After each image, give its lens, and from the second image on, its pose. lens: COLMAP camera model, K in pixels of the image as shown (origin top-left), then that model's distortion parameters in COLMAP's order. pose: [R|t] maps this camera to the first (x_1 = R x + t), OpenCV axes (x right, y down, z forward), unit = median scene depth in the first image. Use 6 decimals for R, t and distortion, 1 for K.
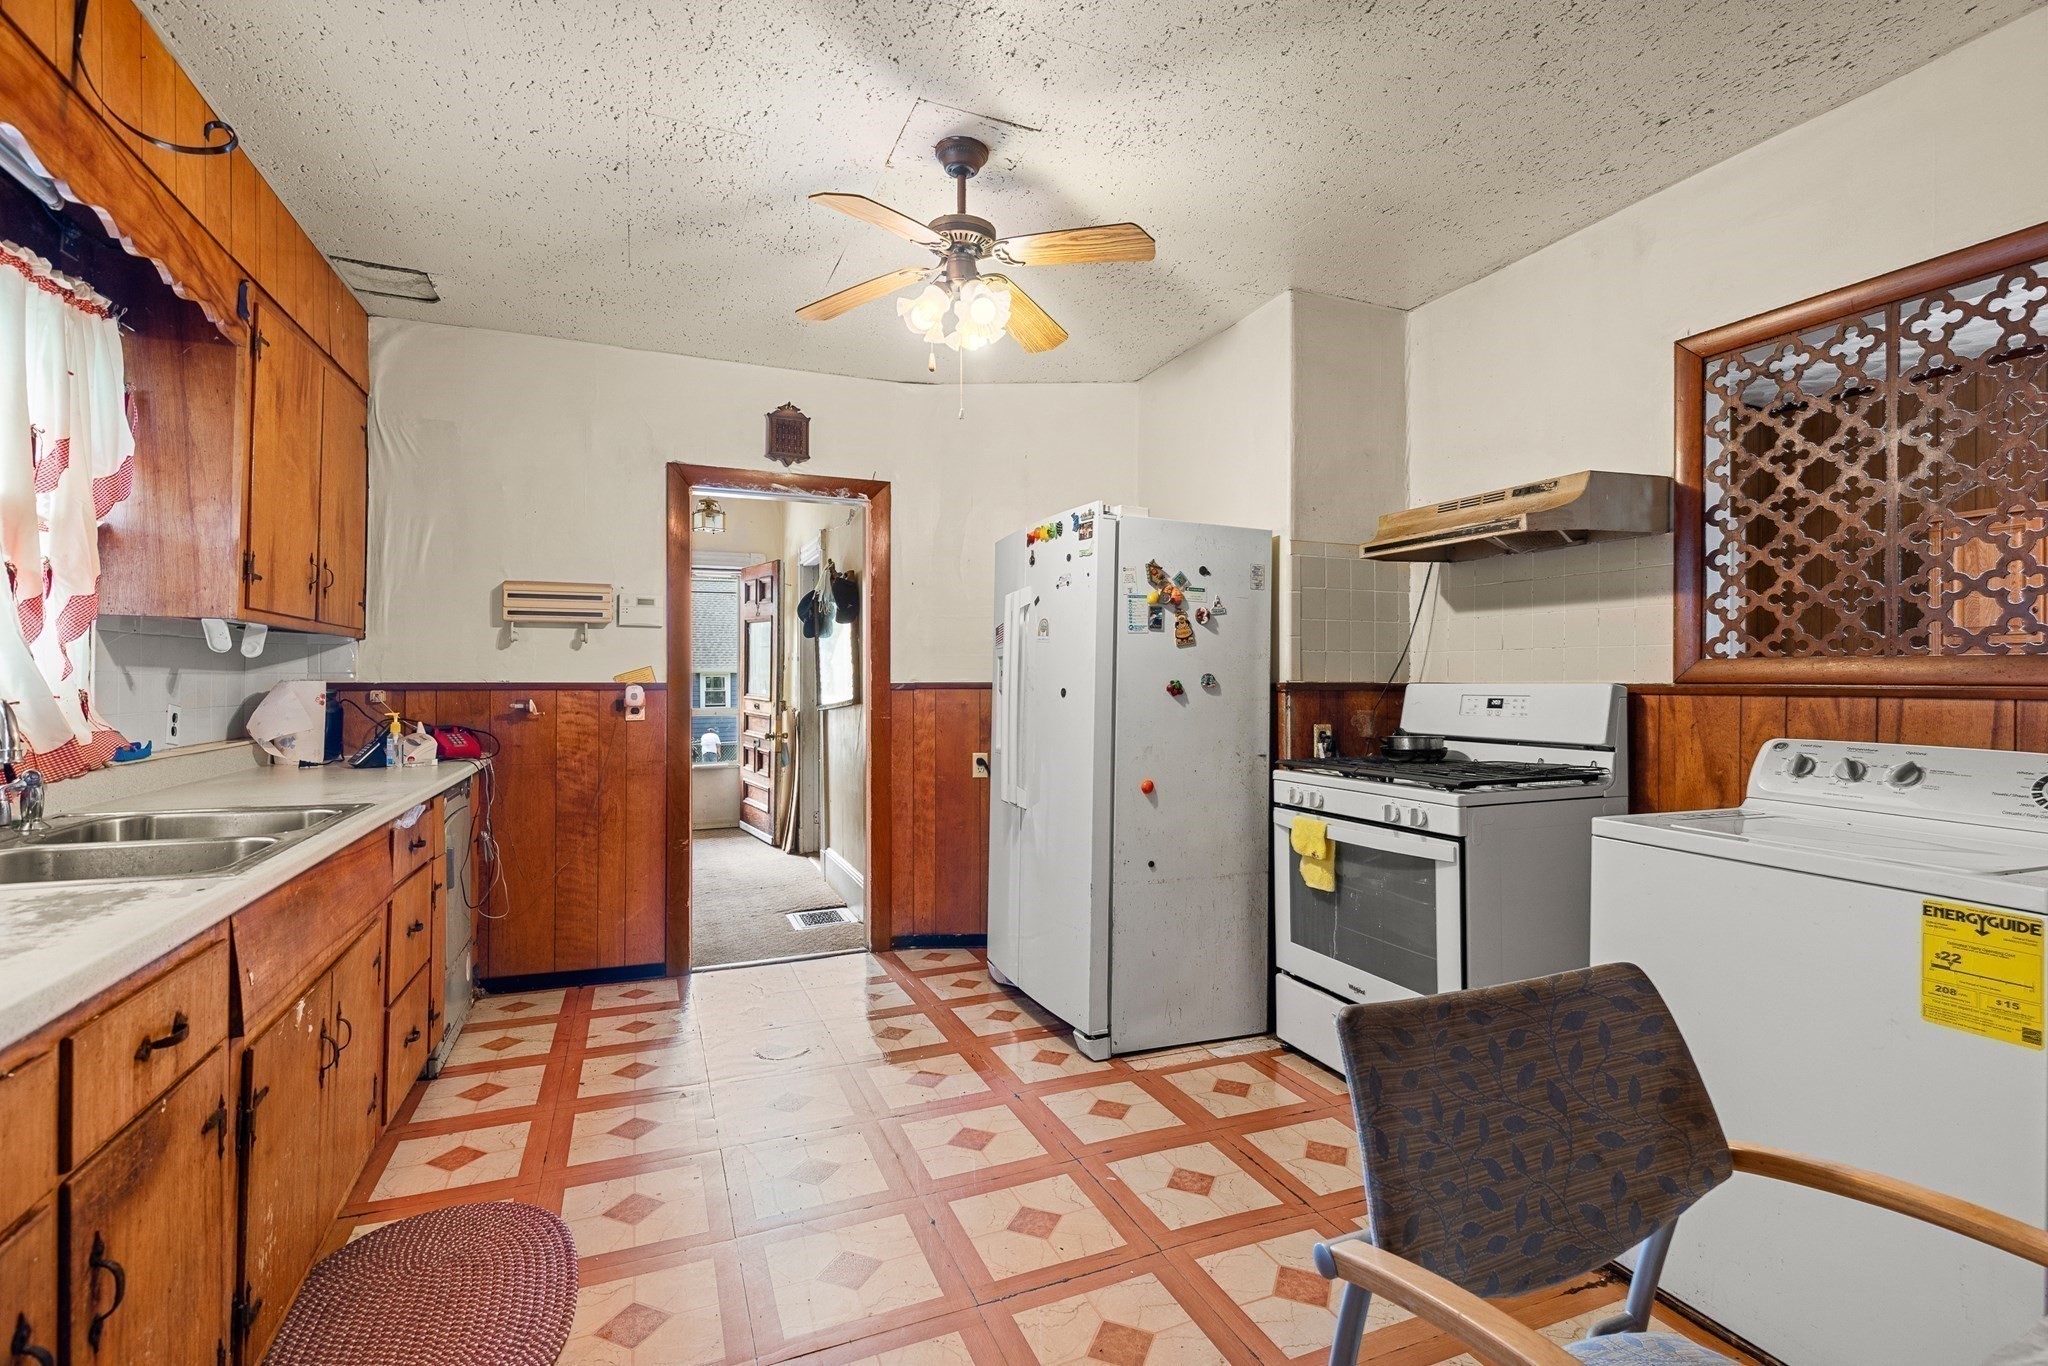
lens RADIAL K [[931.3, 0, 1012.2], [0, 931.3, 687.7], [0, 0, 1]] dist [0.009814, -0.002933]
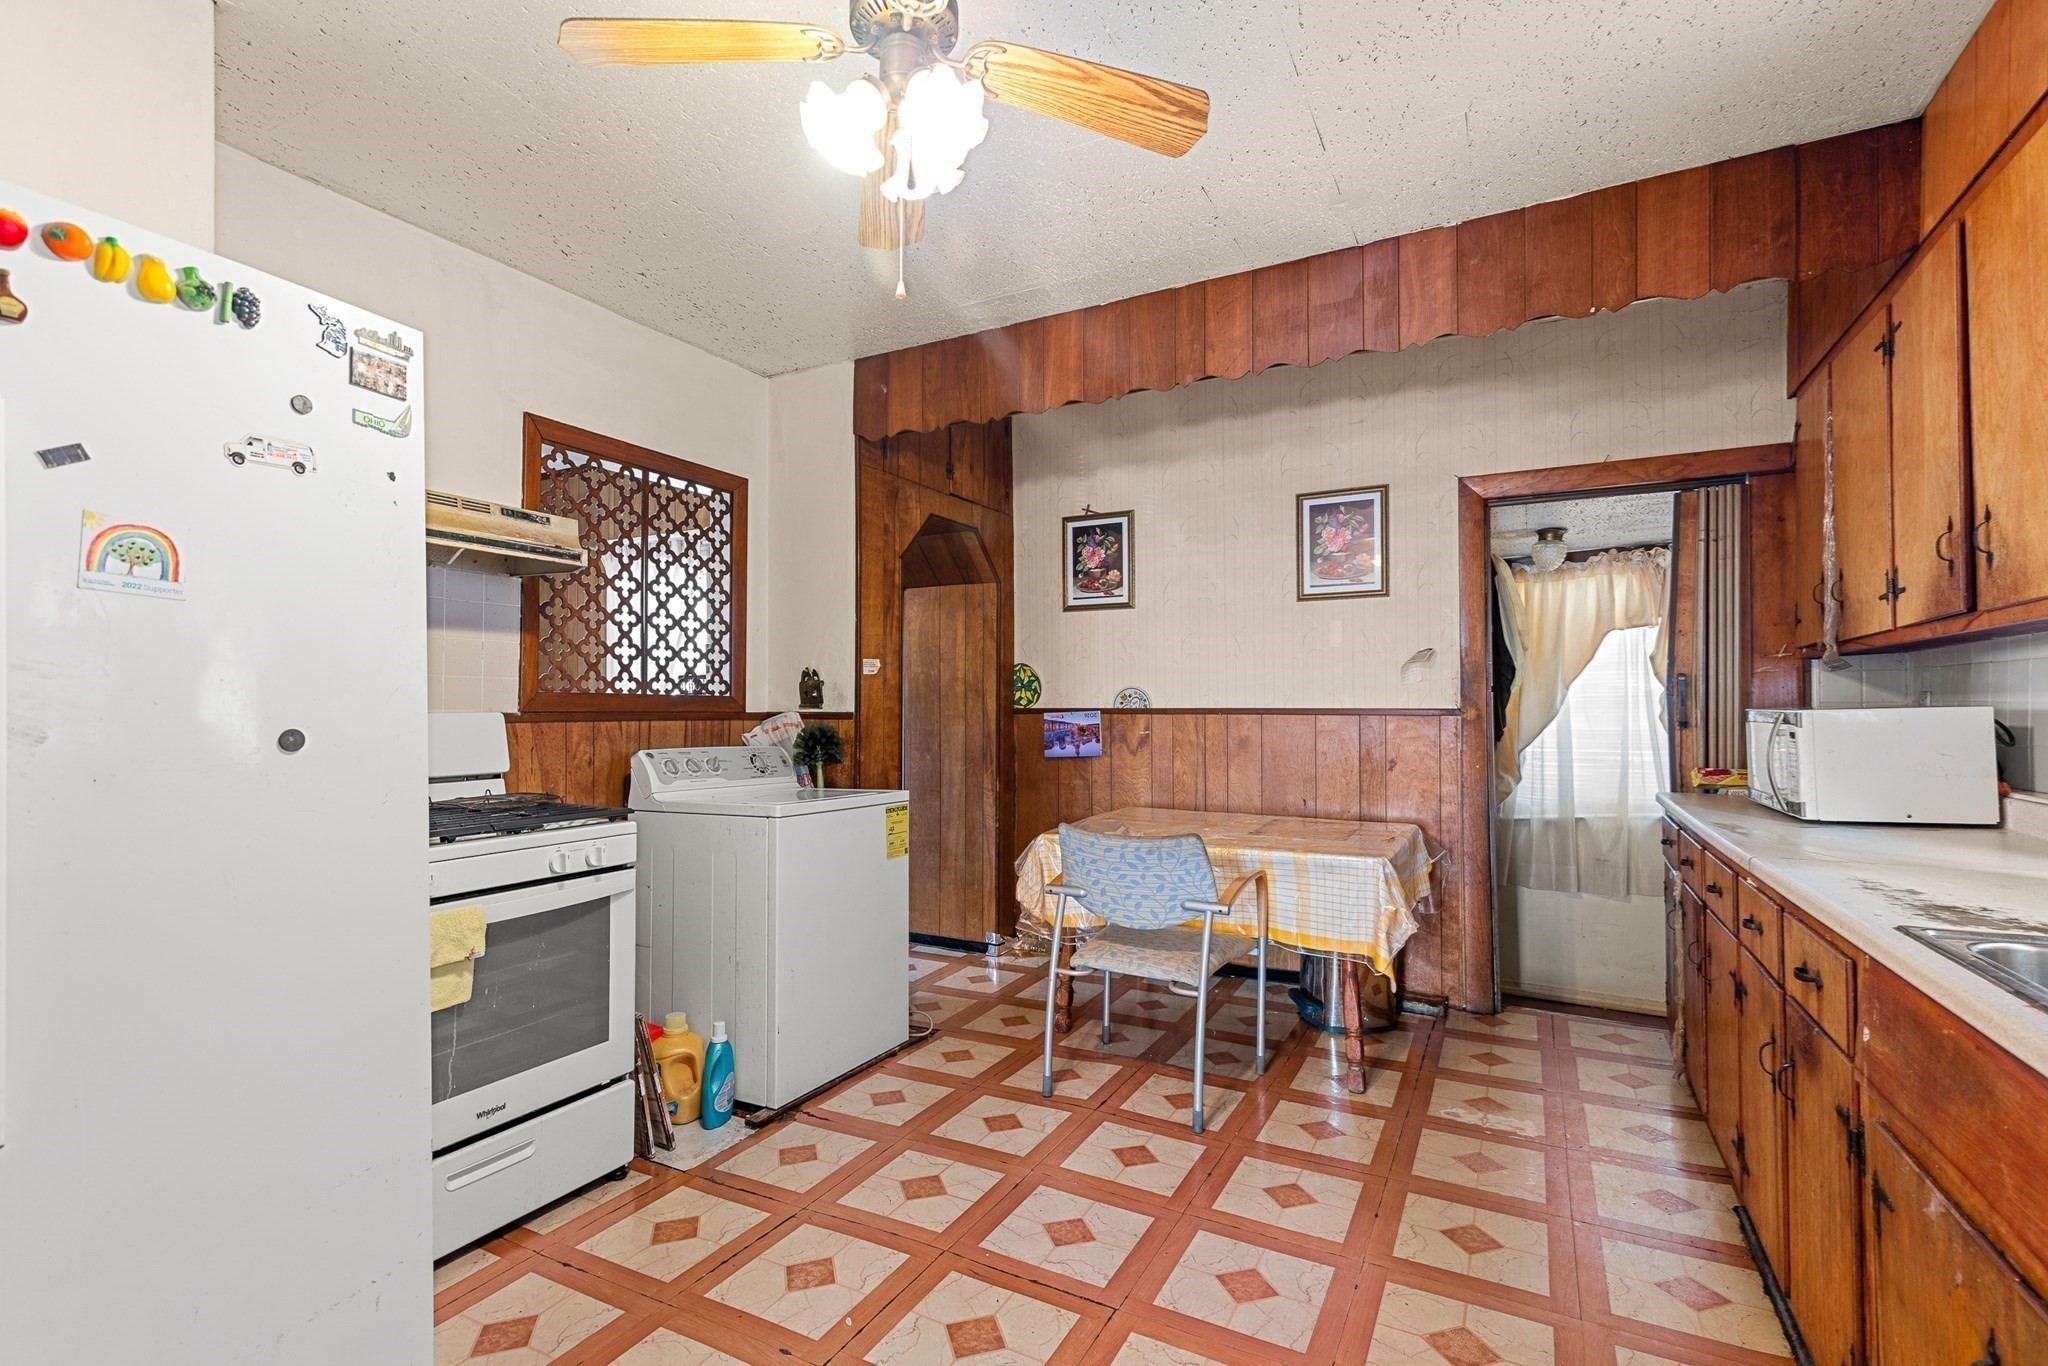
lens RADIAL K [[931.3, 0, 1015.6], [0, 931.3, 697.6], [0, 0, 1]] dist [0.009814, -0.002933]
pose [[-0.609010, 0.013629, 0.793045, -0.424175], [0.010759, 0.999902, -0.008921, -0.004714], [-0.793090, 0.003099, -0.609097, 0.941758]]
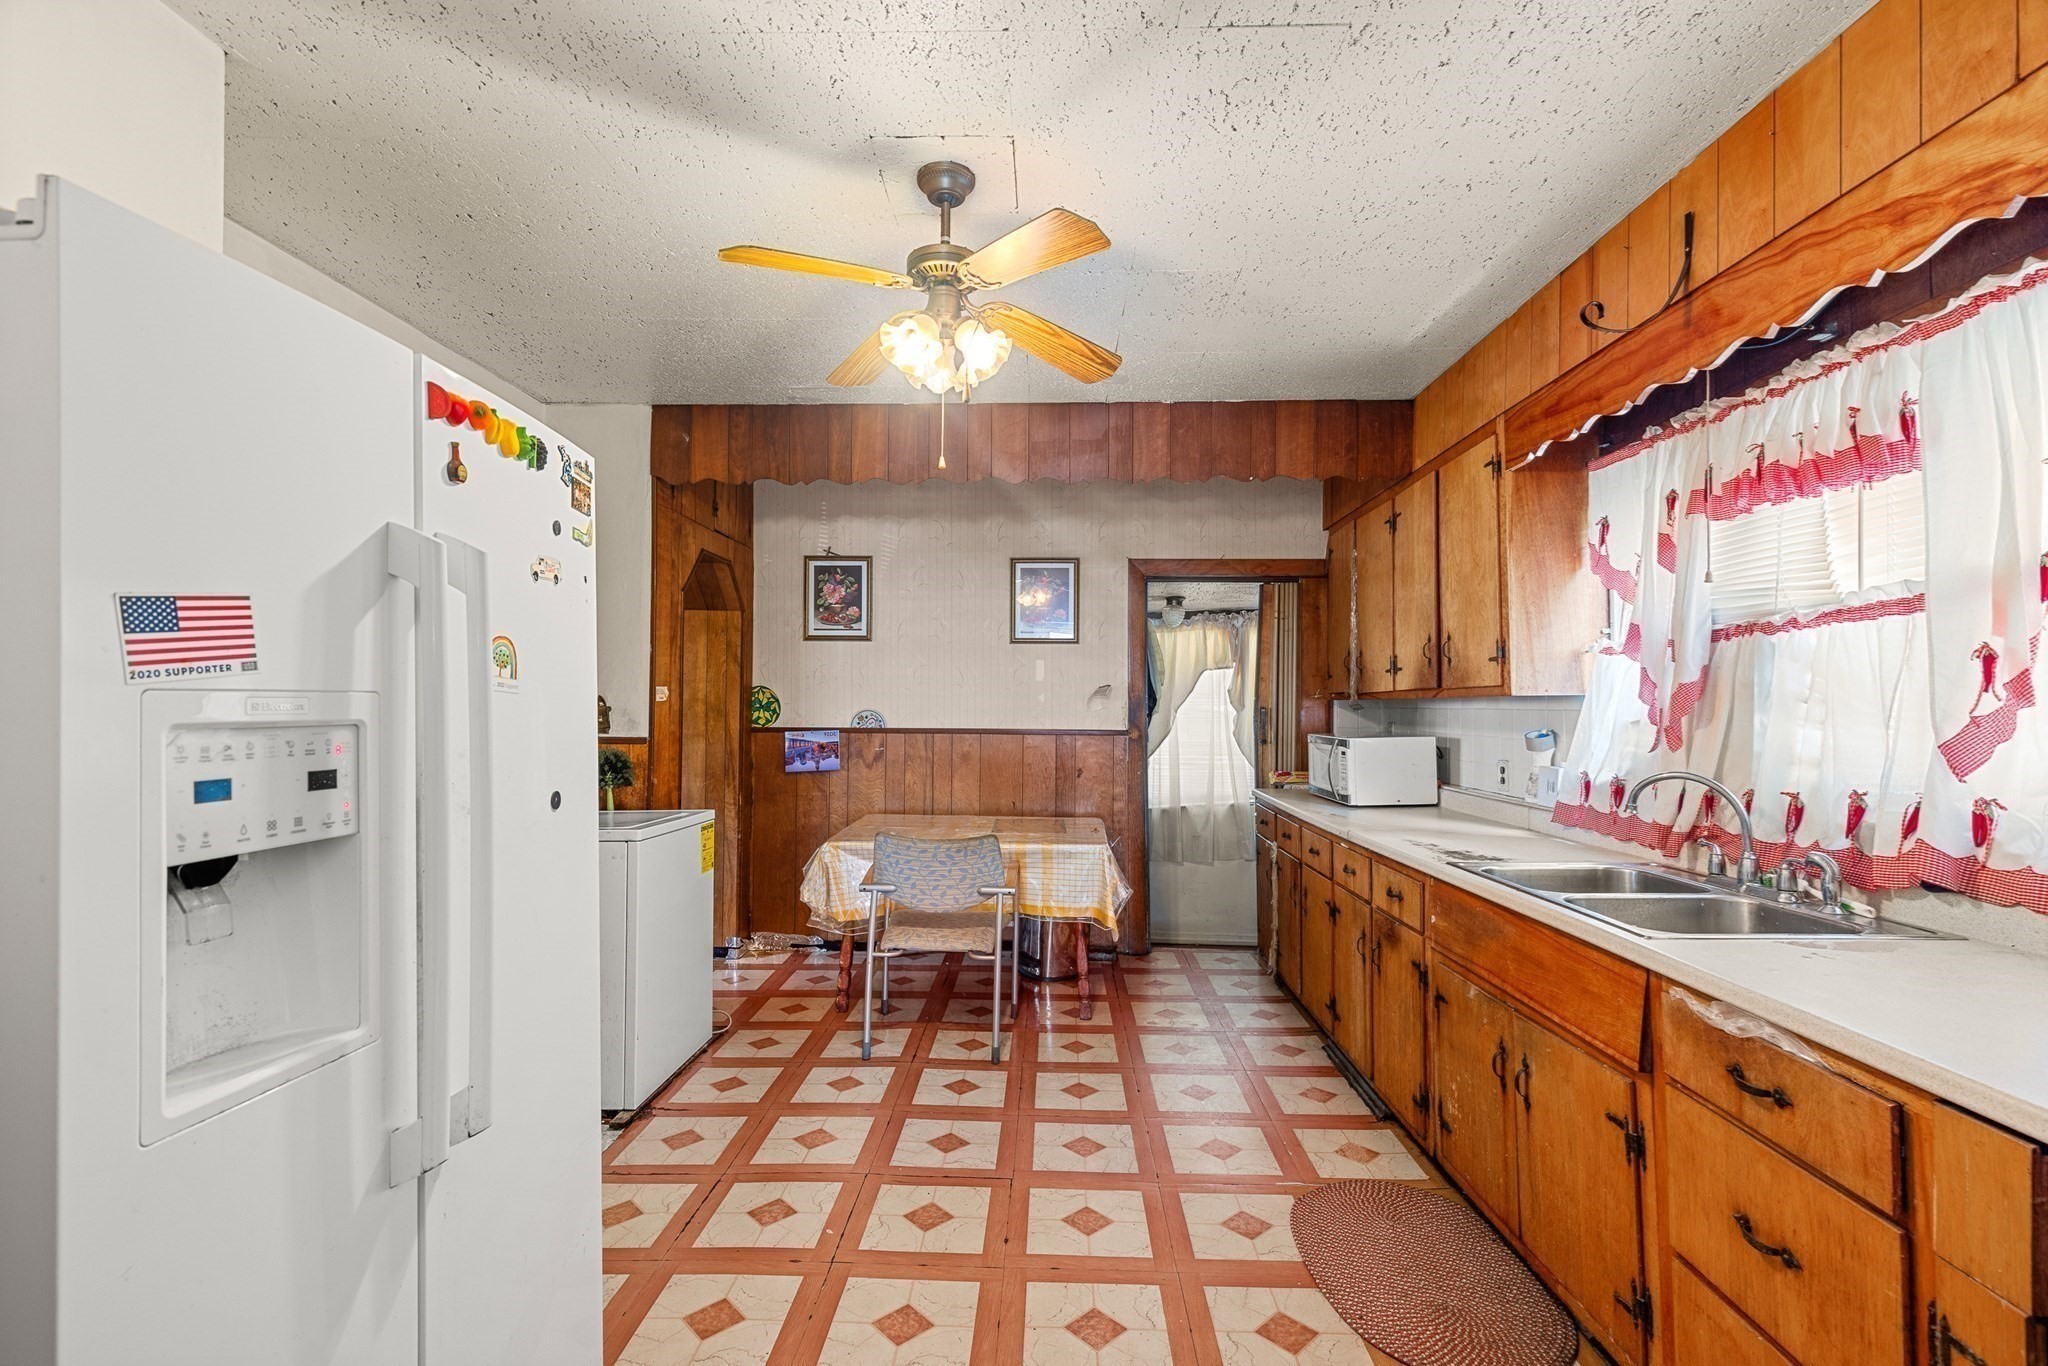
lens RADIAL K [[931.3, 0, 1009.4], [0, 931.3, 690.6], [0, 0, 1]] dist [0.009814, -0.002933]
pose [[-0.896023, 0.006999, 0.443953, -0.348775], [0.002608, 0.999941, -0.010499, -0.049297], [-0.444000, -0.008250, -0.895989, 1.310398]]
